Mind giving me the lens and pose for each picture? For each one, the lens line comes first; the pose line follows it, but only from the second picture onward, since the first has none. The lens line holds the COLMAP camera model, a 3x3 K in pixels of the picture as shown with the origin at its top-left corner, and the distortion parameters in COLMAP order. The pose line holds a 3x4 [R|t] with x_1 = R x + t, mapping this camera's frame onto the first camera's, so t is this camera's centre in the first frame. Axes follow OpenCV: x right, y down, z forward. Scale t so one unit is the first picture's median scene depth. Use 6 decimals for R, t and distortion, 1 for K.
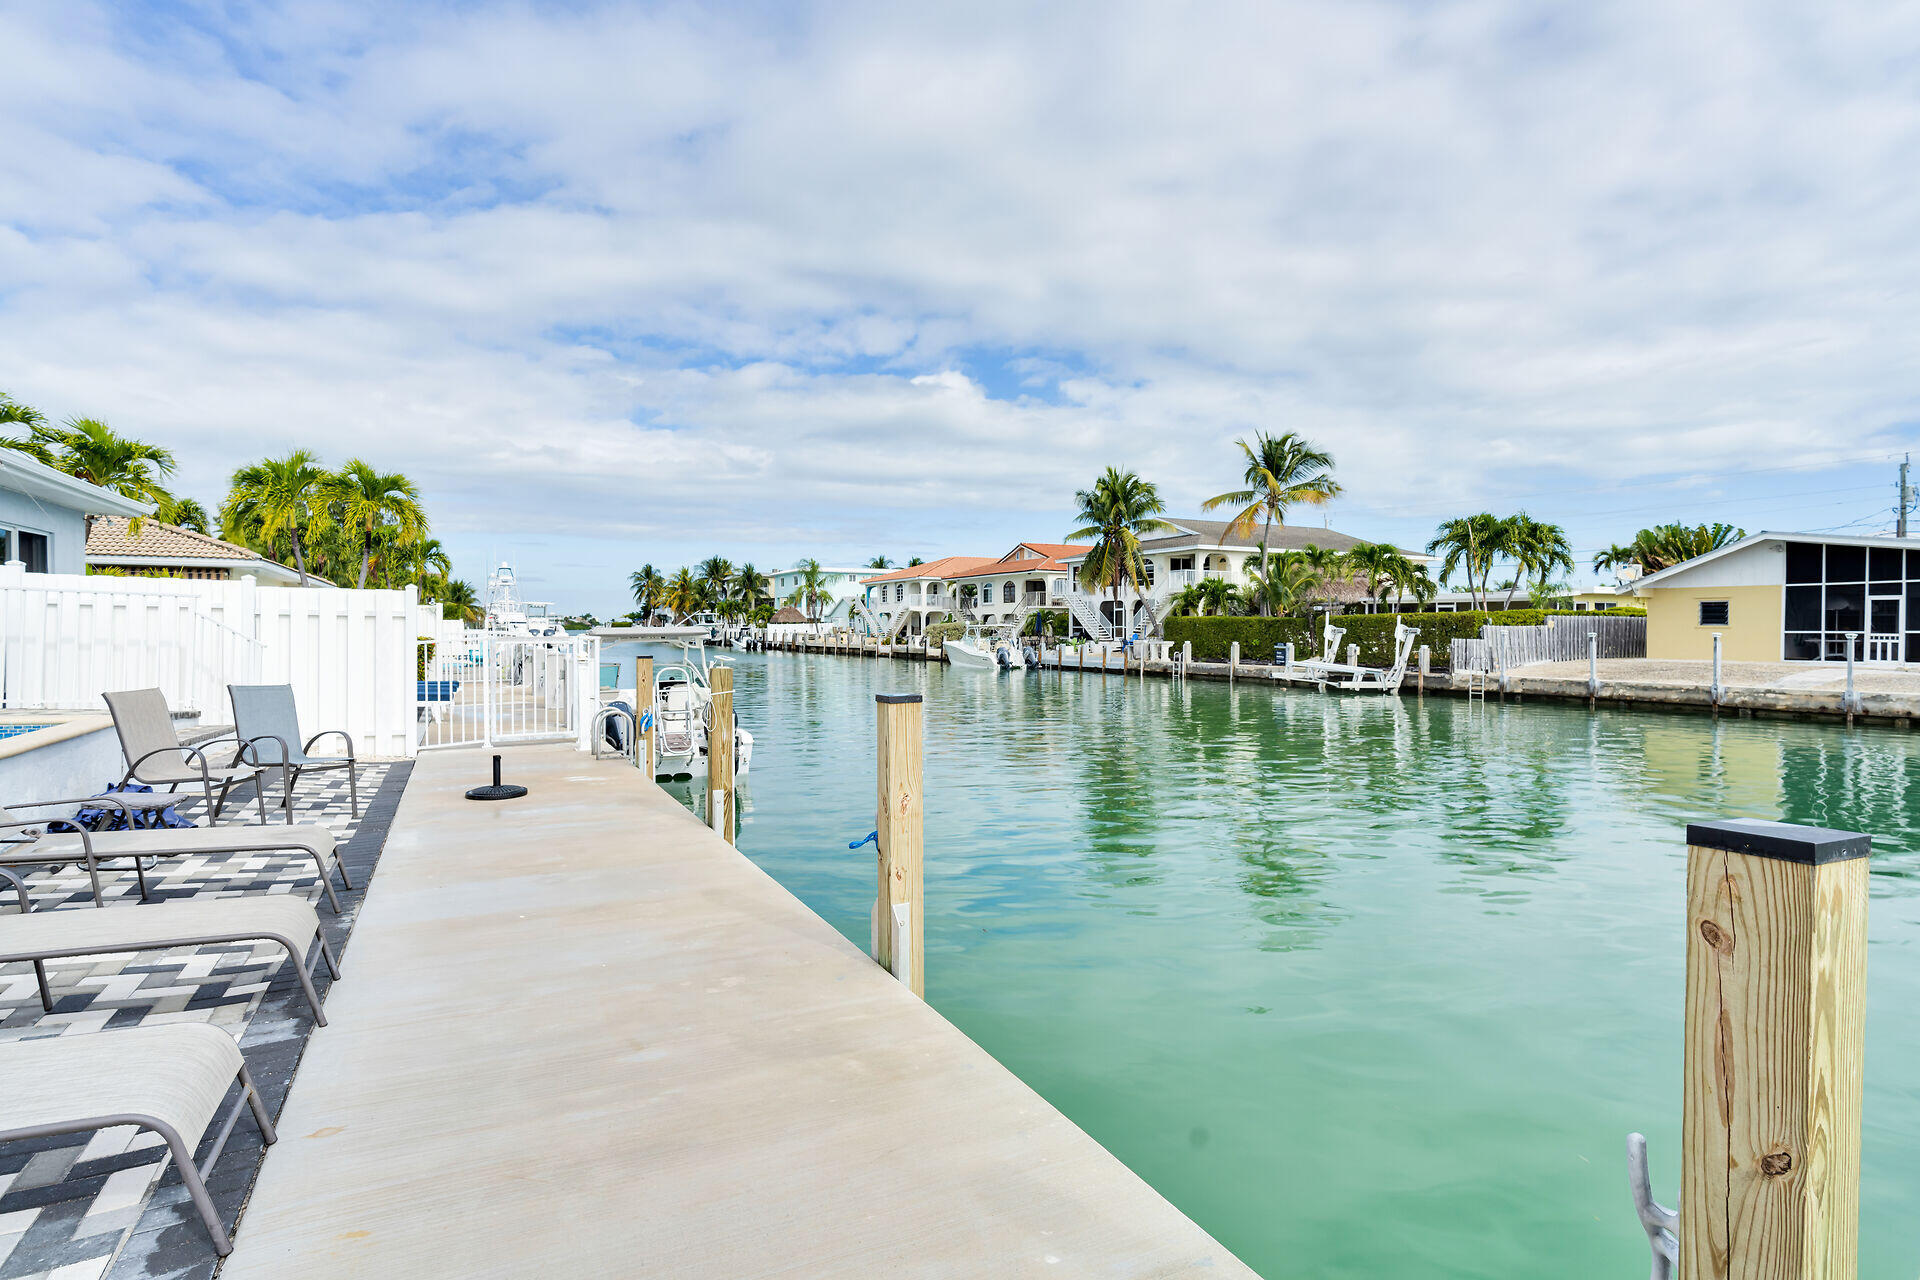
lens RADIAL K [[981.9, 0, 966.6], [0, 981.9, 637.8], [0, 0, 1]] dist [0.002579, 0.002022]
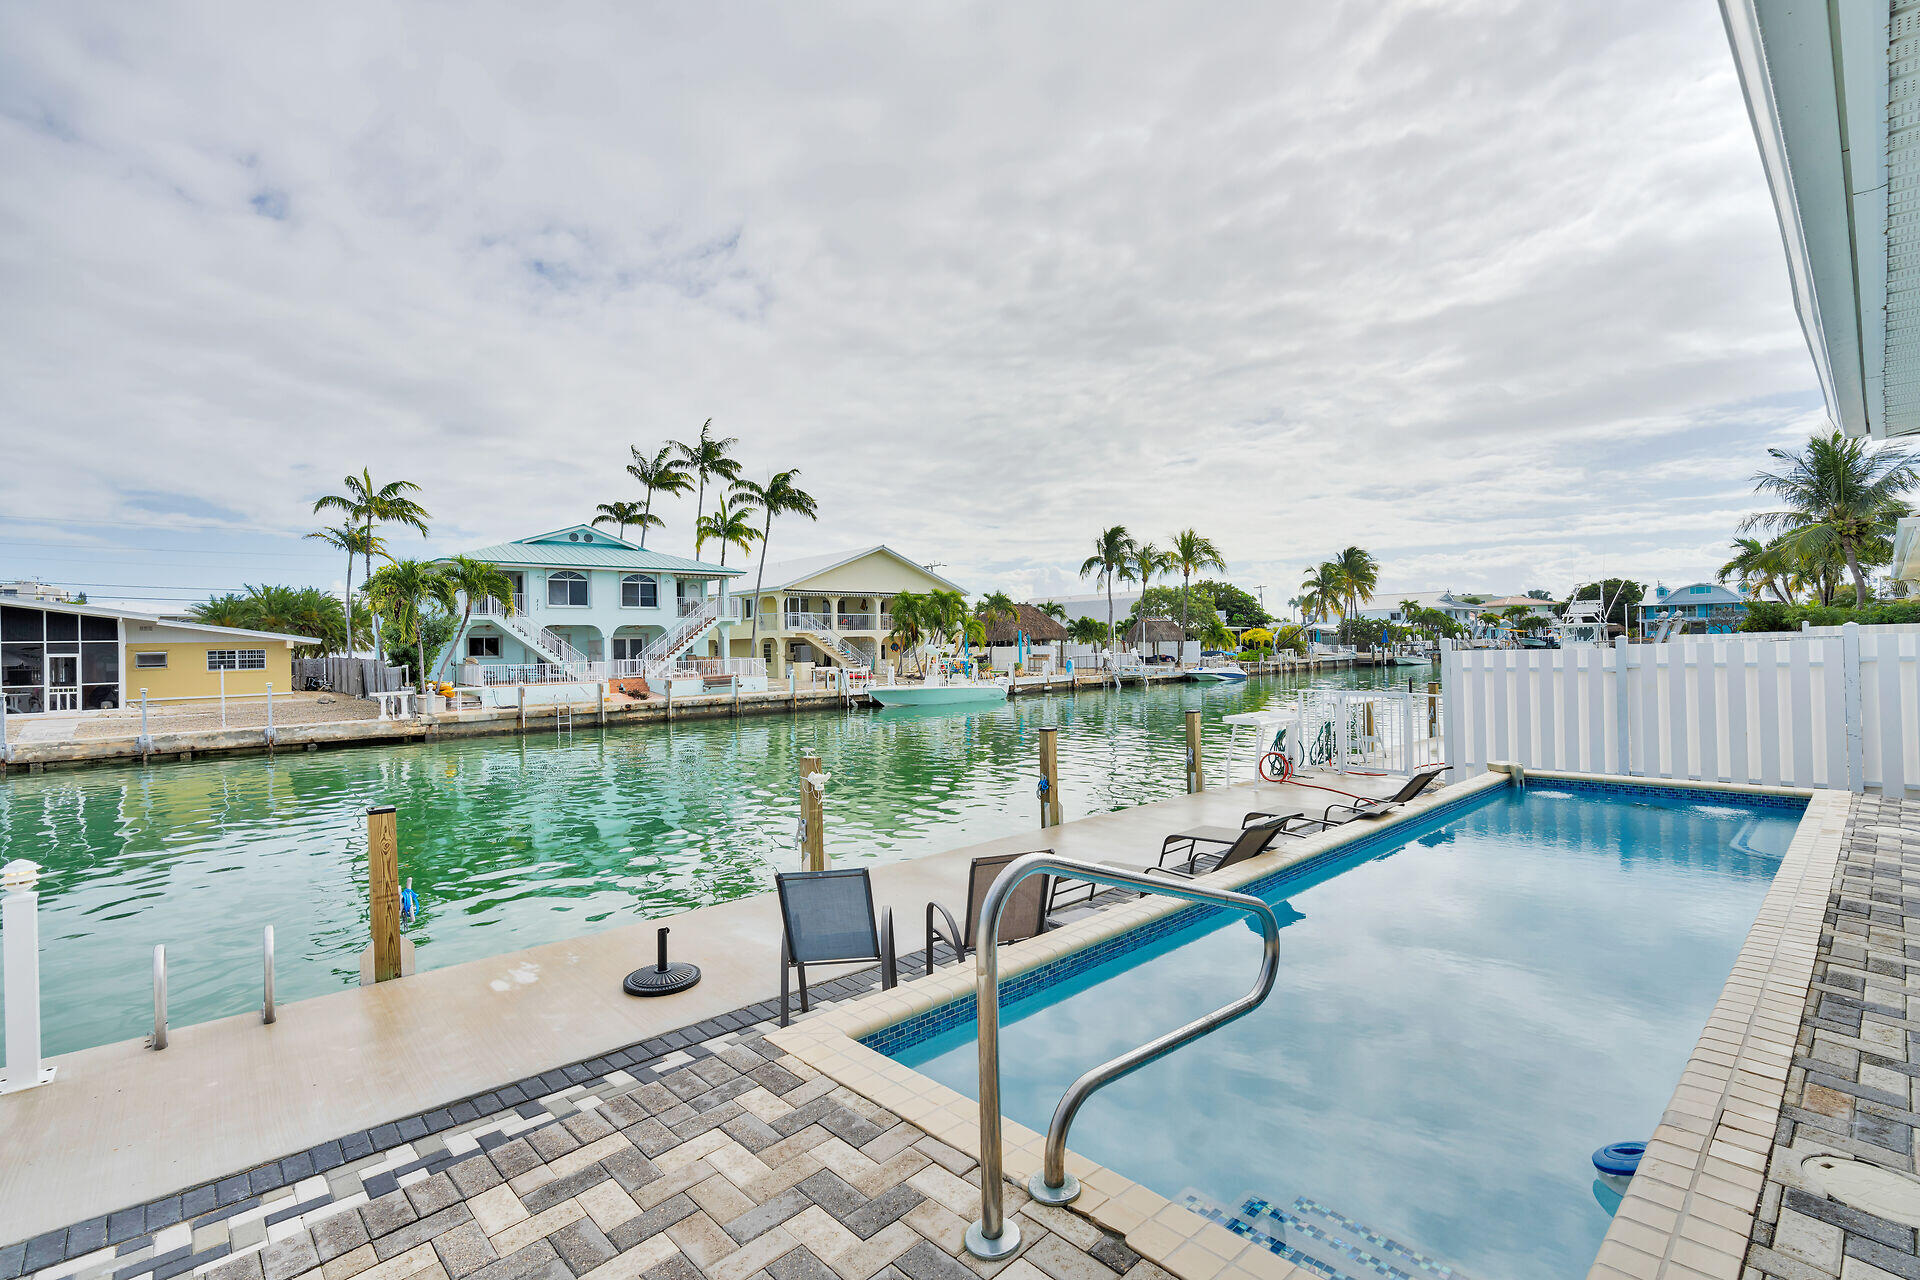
lens RADIAL K [[871.0, 0, 958.6], [0, 871.0, 649.2], [0, 0, 1]] dist [-0.004616, 0.000619]
pose [[-0.280393, -0.005168, 0.959871, -0.267809], [0.026719, 0.999556, 0.013187, -0.025664], [-0.959513, 0.029344, -0.280131, 0.204157]]
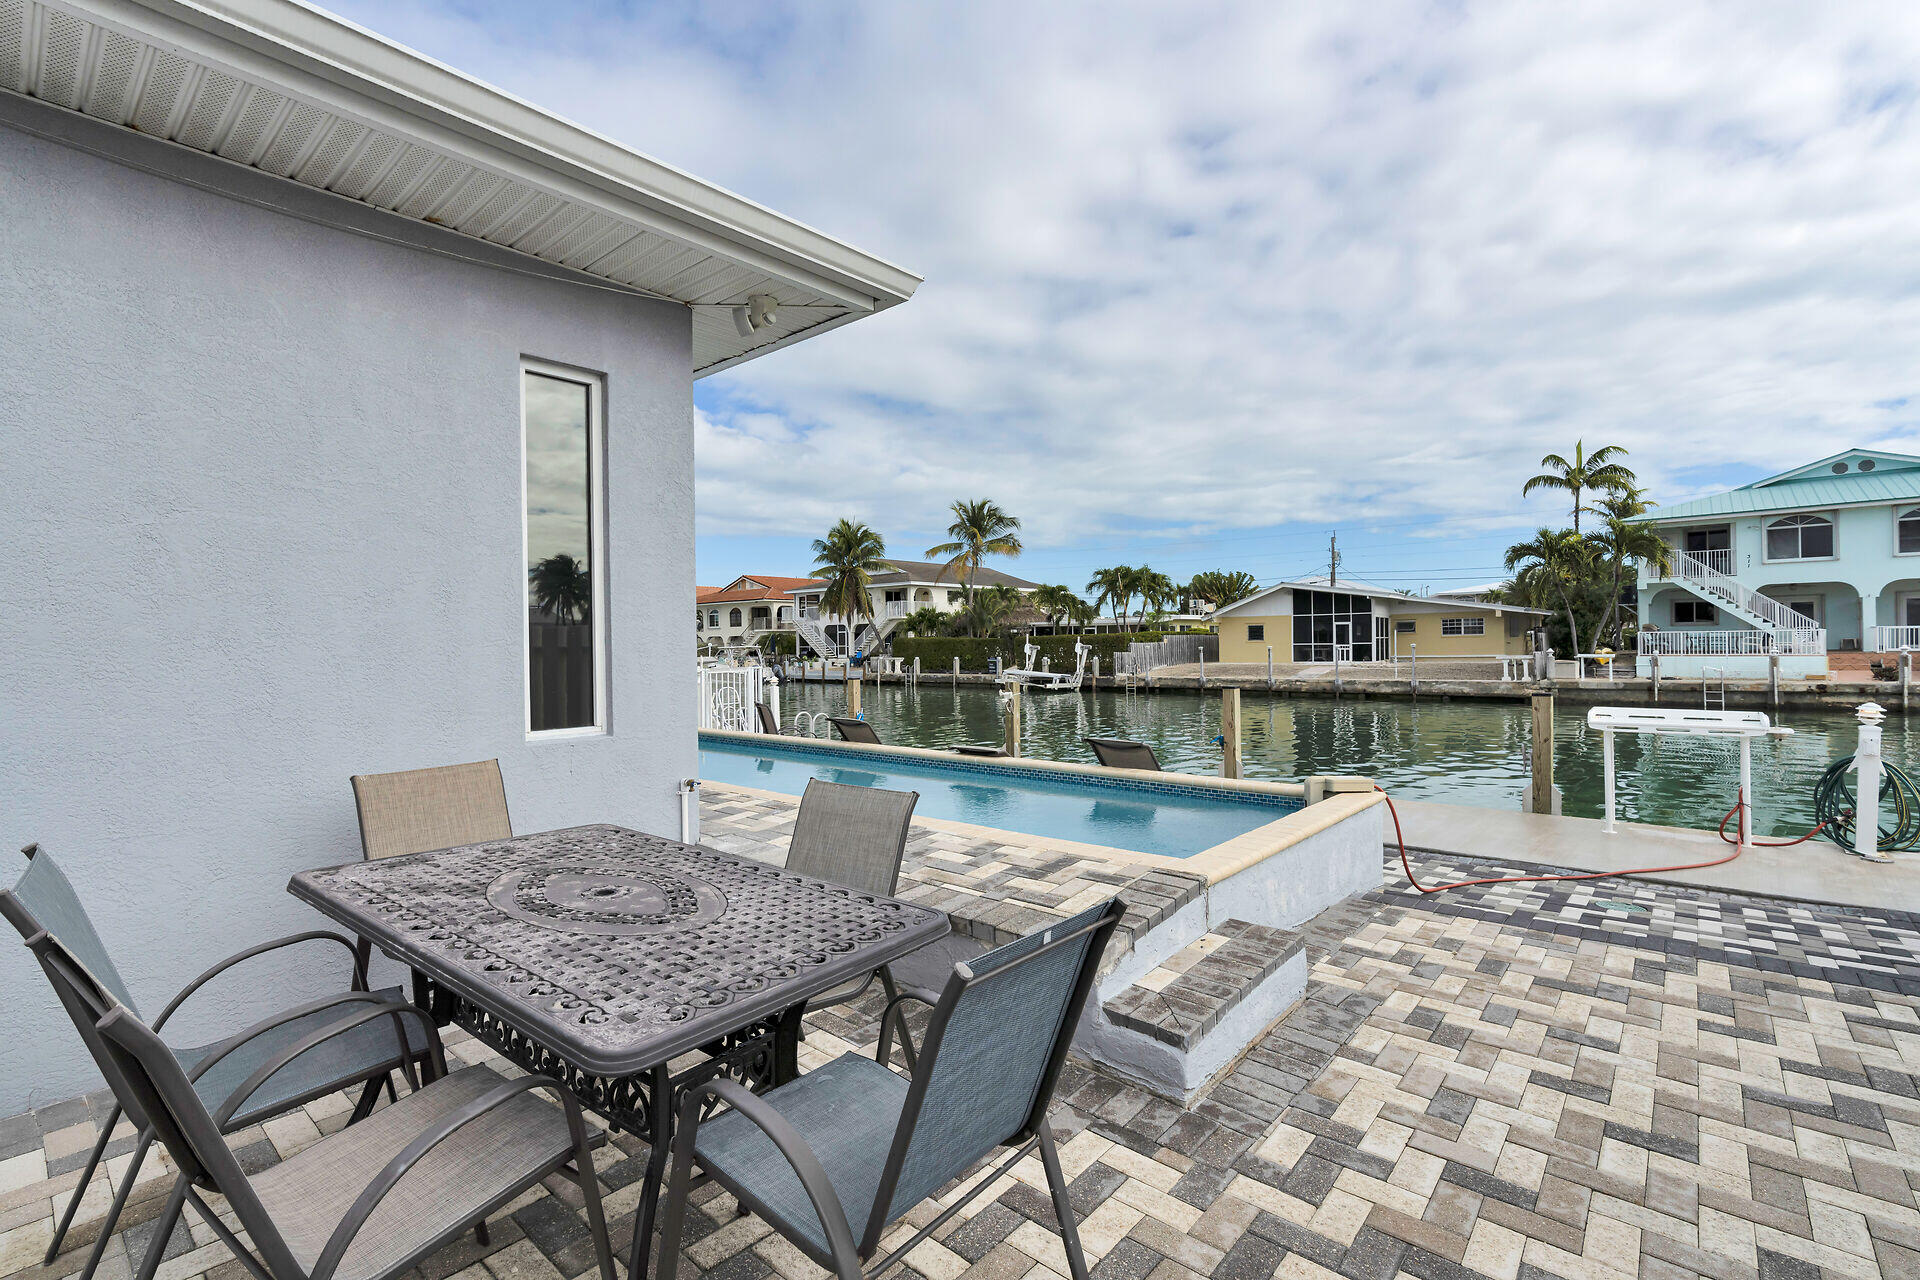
lens RADIAL K [[875.9, 0, 963.7], [0, 875.9, 642.7], [0, 0, 1]] dist [-0.005452, 0.002779]
pose [[0.923820, -0.015631, 0.382509, -0.188754], [0.019925, 0.999775, -0.007266, -0.006964], [-0.382309, 0.014334, 0.923923, -0.109209]]
